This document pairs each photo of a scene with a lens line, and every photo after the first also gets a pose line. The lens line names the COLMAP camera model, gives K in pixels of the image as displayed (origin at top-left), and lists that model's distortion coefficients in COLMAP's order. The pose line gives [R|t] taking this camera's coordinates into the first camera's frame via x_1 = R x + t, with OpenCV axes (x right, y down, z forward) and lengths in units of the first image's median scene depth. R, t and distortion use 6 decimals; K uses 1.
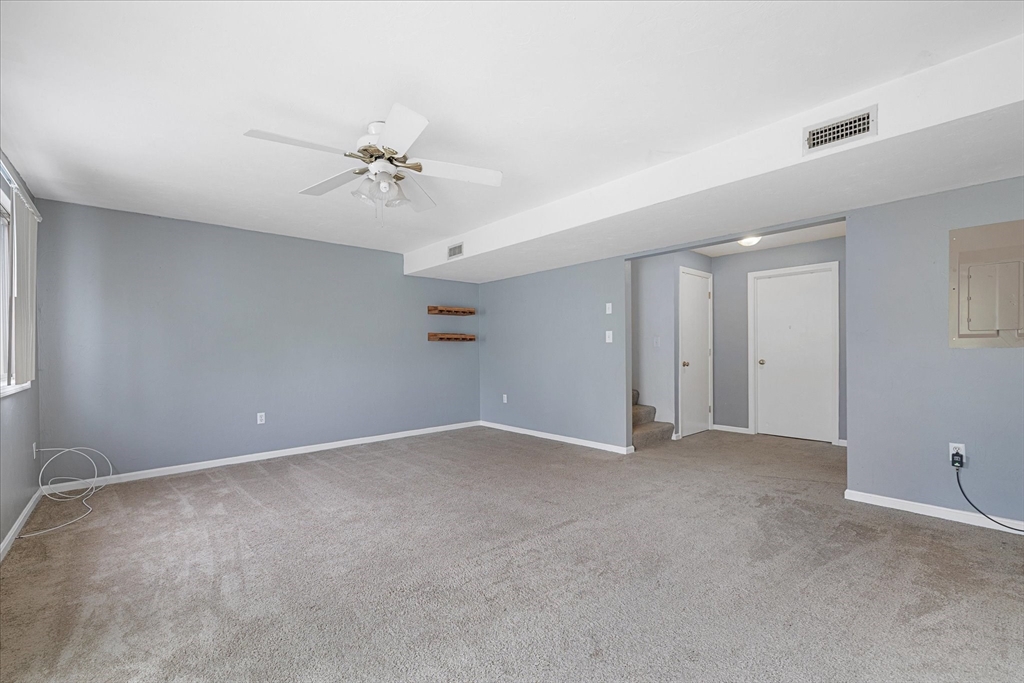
lens RADIAL K [[429.5, 0, 512.0], [0, 429.5, 341.5], [0, 0, 1]] dist [-0.000773, -0.000121]
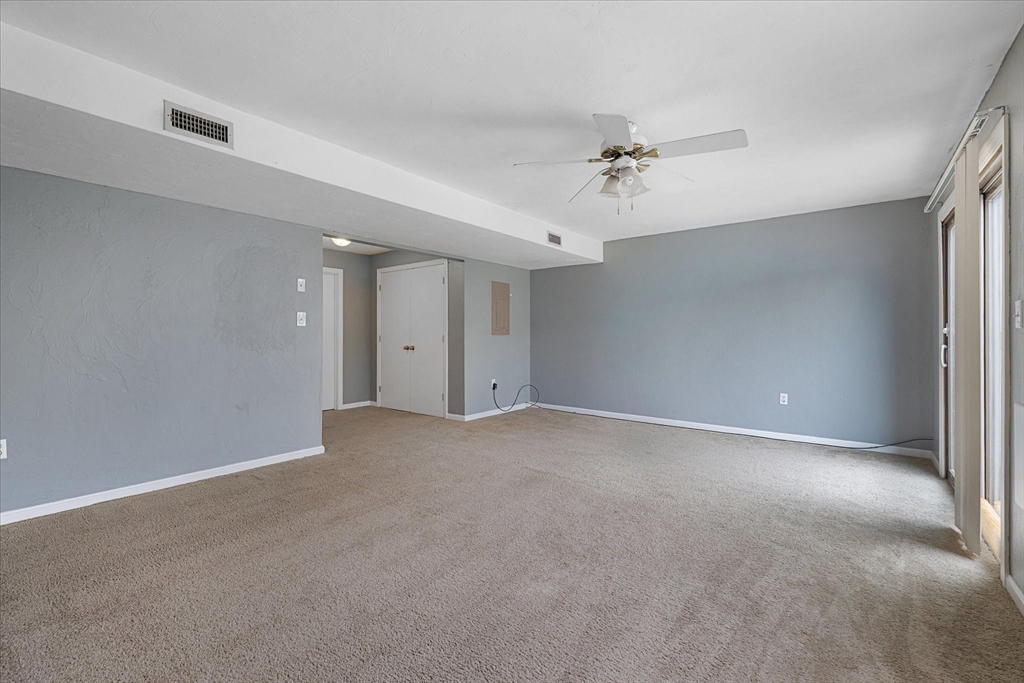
lens RADIAL K [[429.5, 0, 512.0], [0, 429.5, 341.5], [0, 0, 1]] dist [-0.000773, -0.000121]
pose [[-0.175374, -0.007852, 0.984471, -0.760143], [-0.013613, 0.999892, 0.005550, 0.020255], [-0.984408, -0.012428, -0.175462, 0.860899]]
